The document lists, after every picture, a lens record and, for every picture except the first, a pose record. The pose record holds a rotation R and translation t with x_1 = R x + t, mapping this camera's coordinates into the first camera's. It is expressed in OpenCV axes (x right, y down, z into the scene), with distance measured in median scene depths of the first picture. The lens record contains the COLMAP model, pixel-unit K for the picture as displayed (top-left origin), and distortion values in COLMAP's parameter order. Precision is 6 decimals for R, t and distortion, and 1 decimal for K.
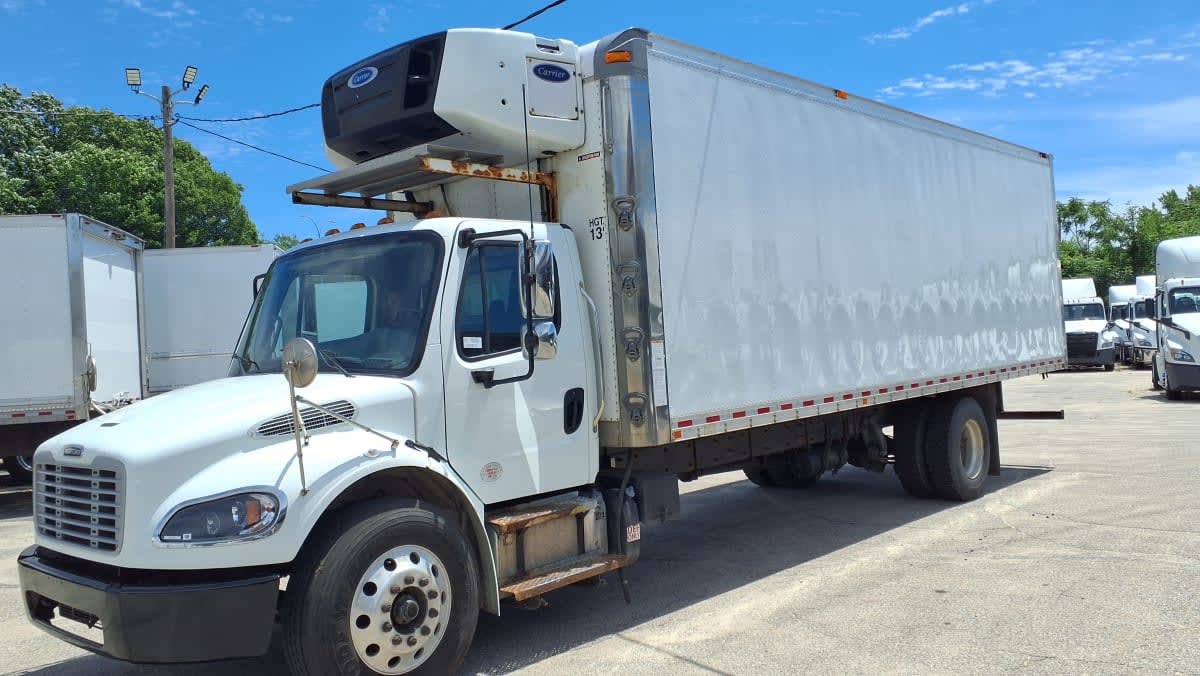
lens RADIAL K [[980.2, 0, 620.2], [0, 980.2, 332.6], [0, 0, 1]] dist [-0.000035, 0.017205]
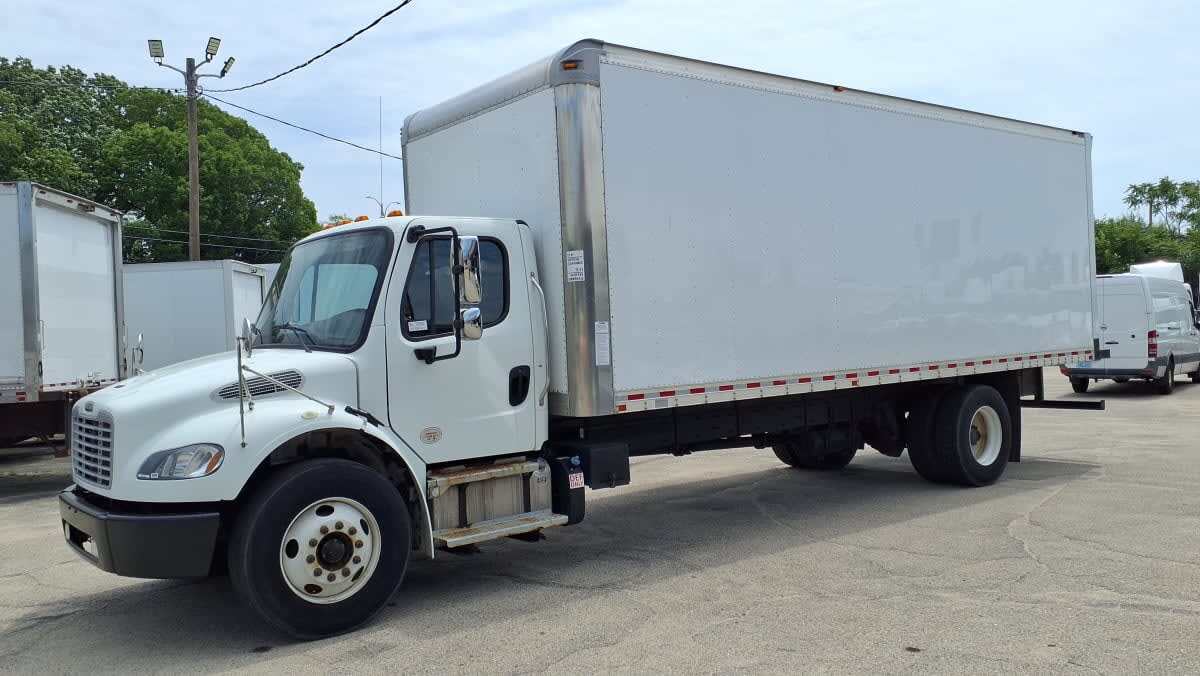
lens RADIAL K [[980.2, 0, 599.4], [0, 980.2, 339.3], [0, 0, 1]] dist [-0.000035, 0.017205]
pose [[0.984222, 0.017113, -0.176107, 0.264300], [-0.011925, 0.999464, 0.030475, -0.009987], [0.176534, -0.027894, 0.983899, -0.101420]]
